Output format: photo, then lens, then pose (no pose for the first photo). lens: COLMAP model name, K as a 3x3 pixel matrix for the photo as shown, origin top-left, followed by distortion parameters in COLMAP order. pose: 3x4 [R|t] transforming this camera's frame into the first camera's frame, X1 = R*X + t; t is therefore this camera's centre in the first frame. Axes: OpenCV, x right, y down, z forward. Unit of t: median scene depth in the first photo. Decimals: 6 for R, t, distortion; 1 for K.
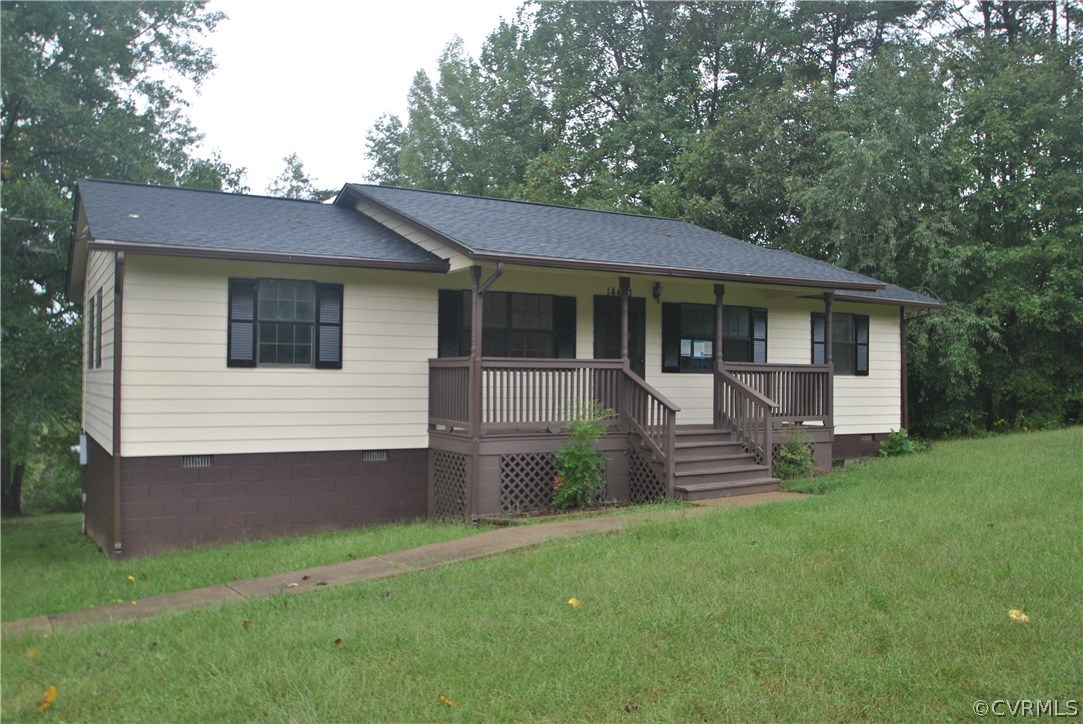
lens RADIAL K [[878.5, 0, 541.5], [0, 878.5, 362.0], [0, 0, 1]] dist [-0.073752, 0.000345]
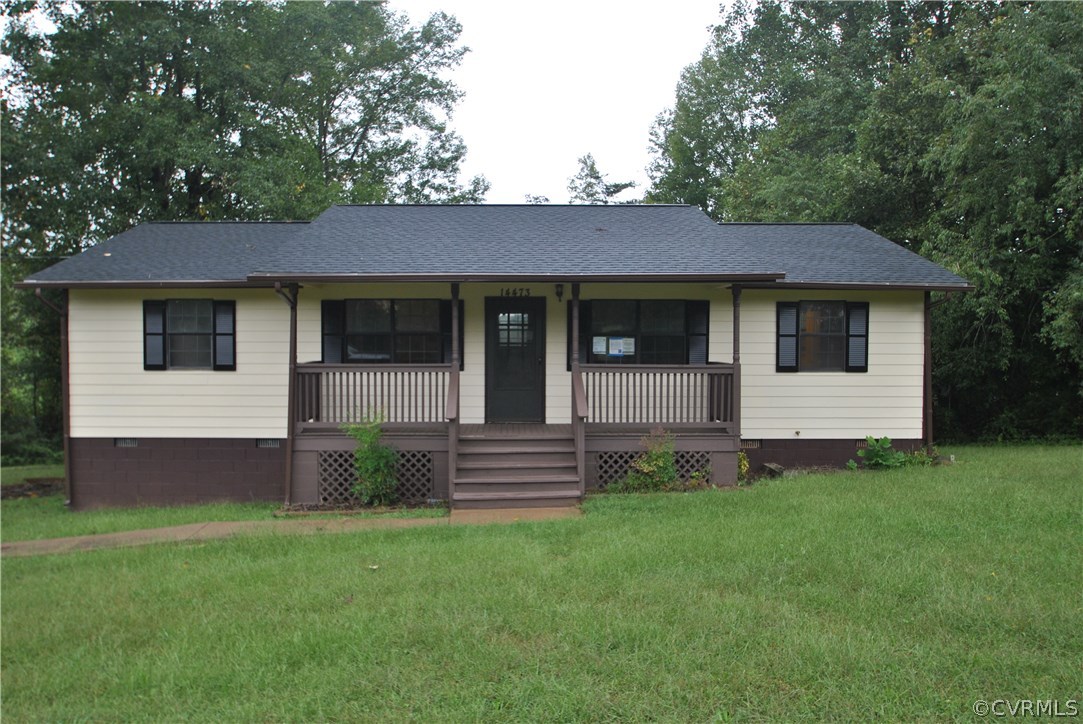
lens RADIAL K [[780.1, 0, 541.5], [0, 780.1, 362.0], [0, 0, 1]] dist [-0.066468, -0.000093]
pose [[0.887075, 0.008047, -0.461555, 0.626897], [0.012368, 0.999075, 0.041189, -0.042278], [0.461460, -0.042246, 0.886155, 0.249854]]
